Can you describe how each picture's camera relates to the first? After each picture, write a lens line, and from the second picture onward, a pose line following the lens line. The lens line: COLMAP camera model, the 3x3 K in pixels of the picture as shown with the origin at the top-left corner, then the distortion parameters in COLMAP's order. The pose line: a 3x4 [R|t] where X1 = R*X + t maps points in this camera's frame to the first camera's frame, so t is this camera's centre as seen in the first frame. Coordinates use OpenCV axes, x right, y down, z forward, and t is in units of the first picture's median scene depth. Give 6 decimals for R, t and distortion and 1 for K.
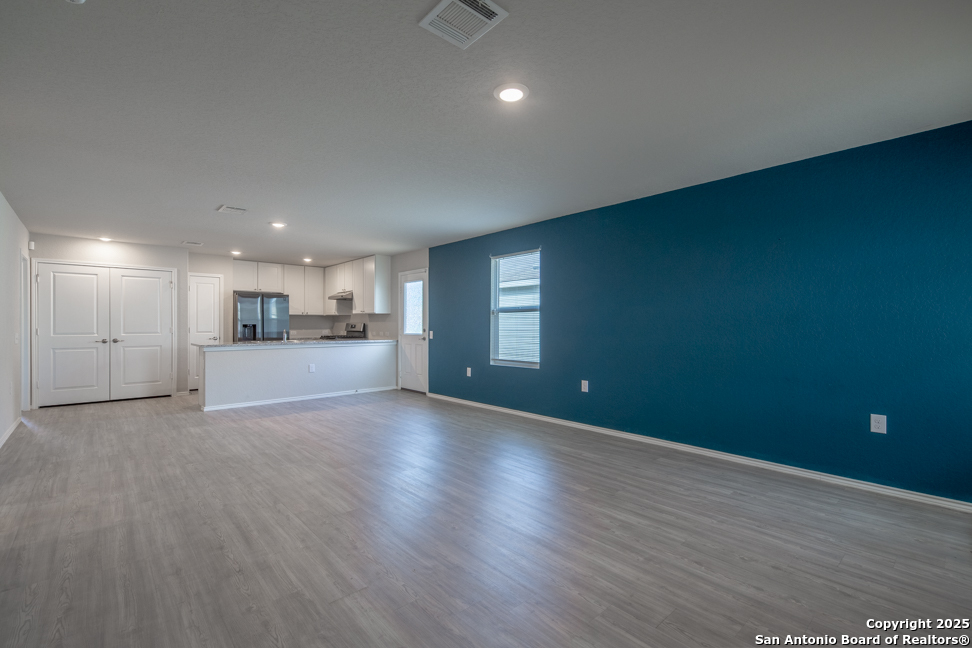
lens RADIAL K [[436.2, 0, 486.0], [0, 436.2, 324.0], [0, 0, 1]] dist [0.000153, 0.000122]
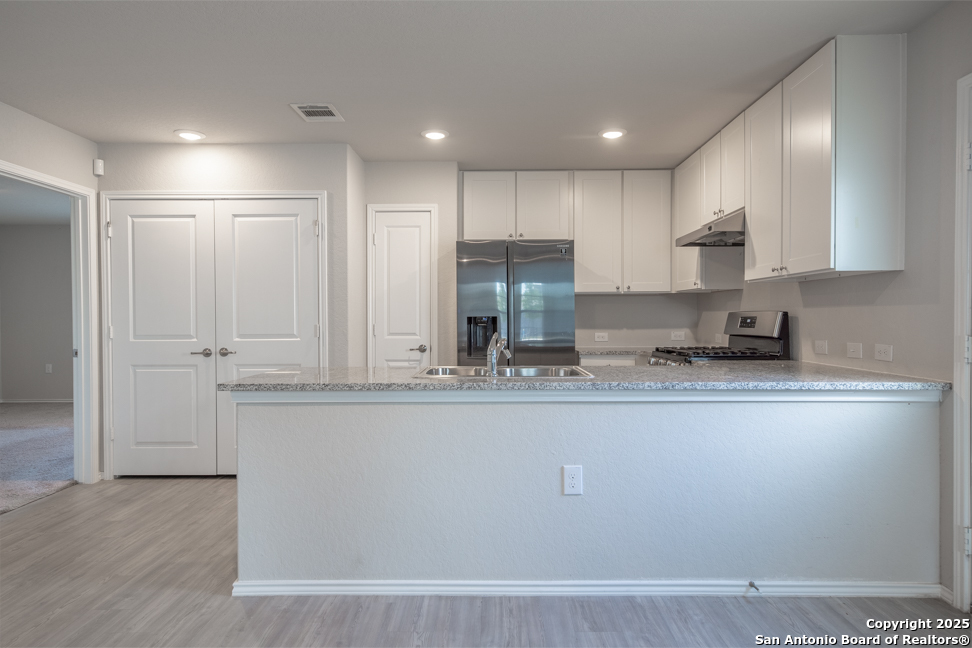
lens RADIAL K [[589.2, 0, 486.0], [0, 589.2, 324.0], [0, 0, 1]] dist [0.018452, 0.000066]
pose [[0.738791, 0.002980, -0.673928, -0.186431], [0.004926, 0.999940, 0.009822, 0.002312], [0.673917, -0.010576, 0.738732, 0.667175]]
